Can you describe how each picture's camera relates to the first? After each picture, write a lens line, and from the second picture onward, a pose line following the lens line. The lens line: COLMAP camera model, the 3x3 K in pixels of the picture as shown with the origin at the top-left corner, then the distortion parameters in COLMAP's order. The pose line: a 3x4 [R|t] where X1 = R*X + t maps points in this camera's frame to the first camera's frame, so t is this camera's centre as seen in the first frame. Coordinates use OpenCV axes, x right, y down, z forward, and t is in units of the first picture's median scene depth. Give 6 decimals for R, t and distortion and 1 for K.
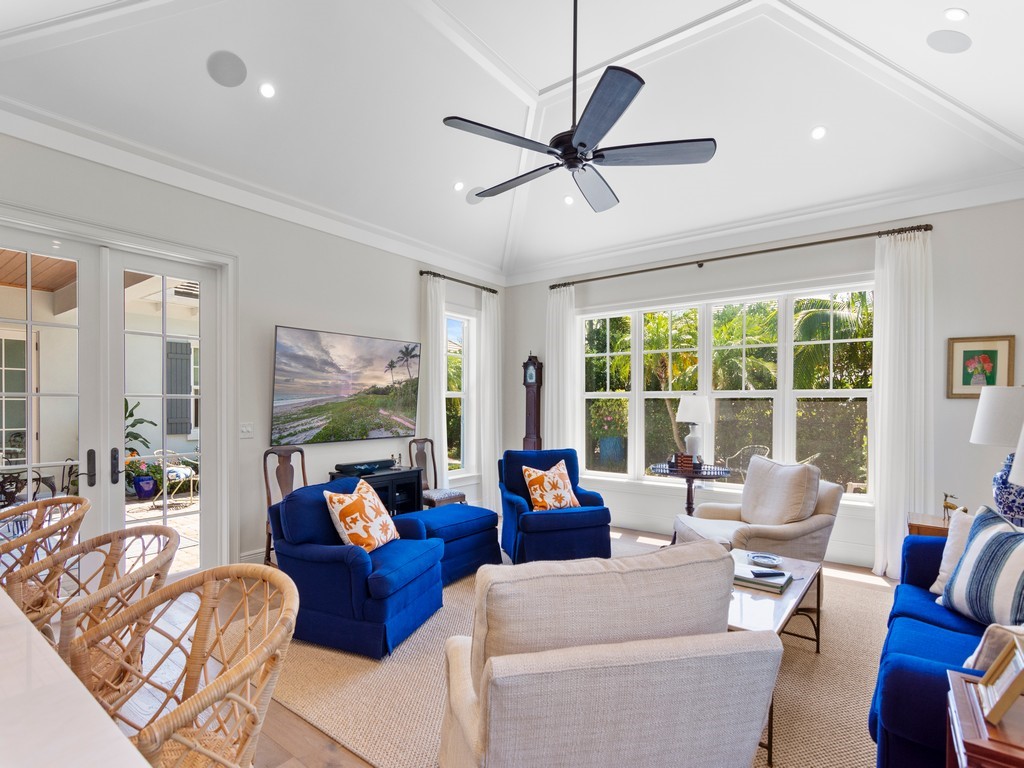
lens RADIAL K [[508.0, 0, 527.0], [0, 508.0, 410.3], [0, 0, 1]] dist [-0.001090, -0.000264]
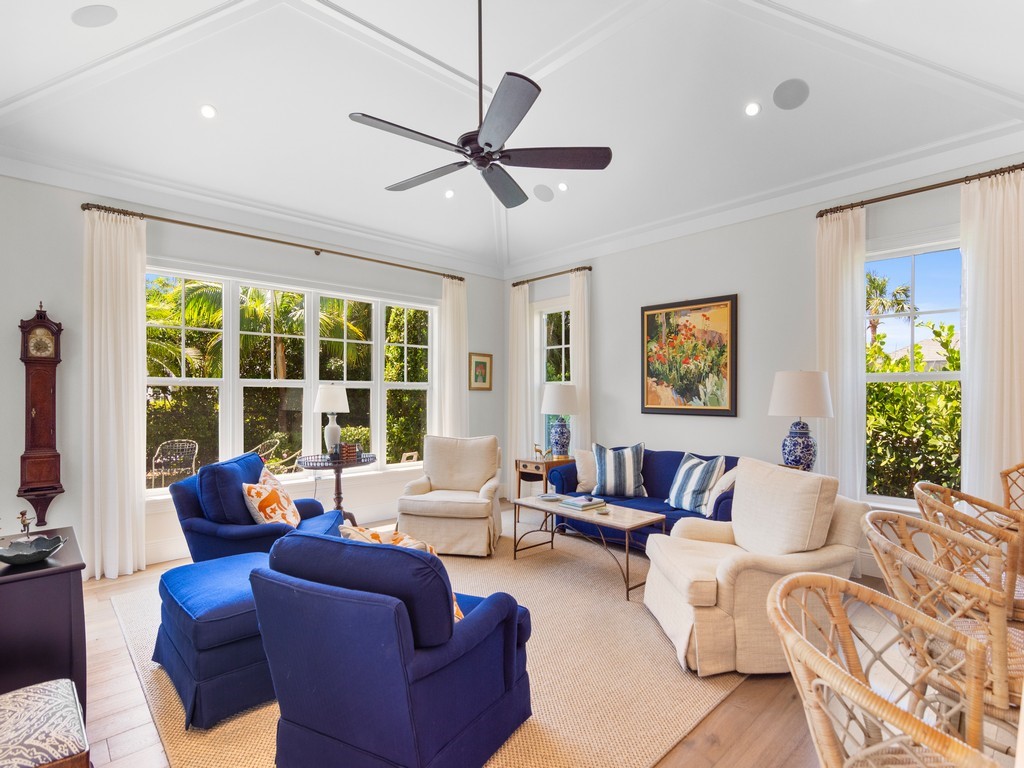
lens RADIAL K [[505.6, 0, 510.8], [0, 505.6, 393.6], [0, 0, 1]] dist [-0.000628, -0.000043]
pose [[0.180108, -0.003278, 0.983641, -0.599584], [0.009599, 0.999953, 0.001575, -0.011502], [-0.983600, 0.009158, 0.180131, 0.489060]]
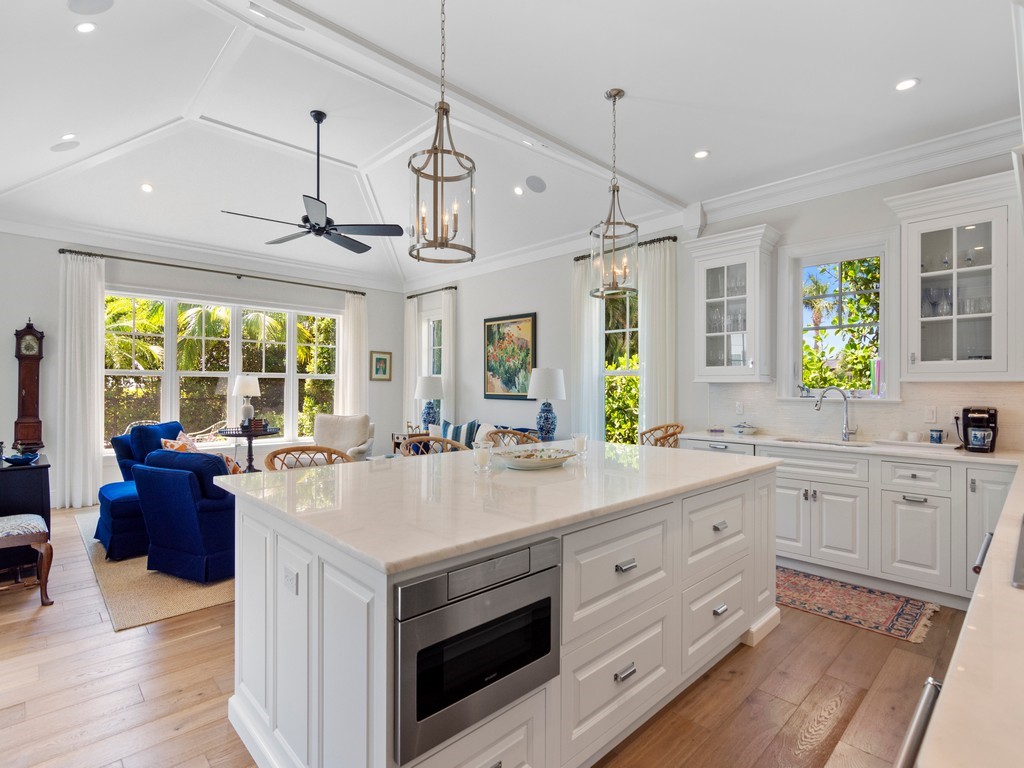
lens RADIAL K [[506.7, 0, 512.0], [0, 506.7, 384.0], [0, 0, 1]] dist [0.001836, -0.000054]
pose [[0.169312, 0.002273, 0.985560, -0.903155], [0.002639, 0.999993, -0.002760, -0.001787], [-0.985559, 0.003068, 0.169304, 0.080293]]
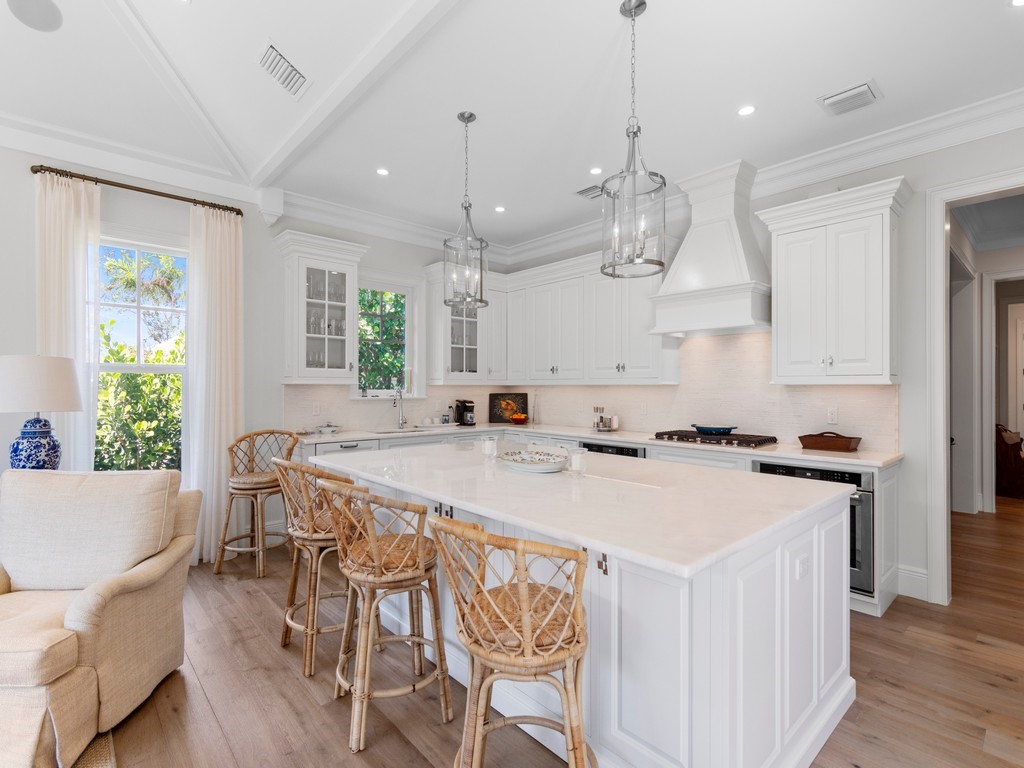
lens RADIAL K [[495.0, 0, 512.0], [0, 495.0, 384.0], [0, 0, 1]] dist [-0.001764, -0.000802]
pose [[-0.979870, -0.002871, 0.199615, -0.457179], [-0.003117, 0.999995, -0.000919, -0.006928], [-0.199612, -0.001522, -0.979874, 0.674903]]
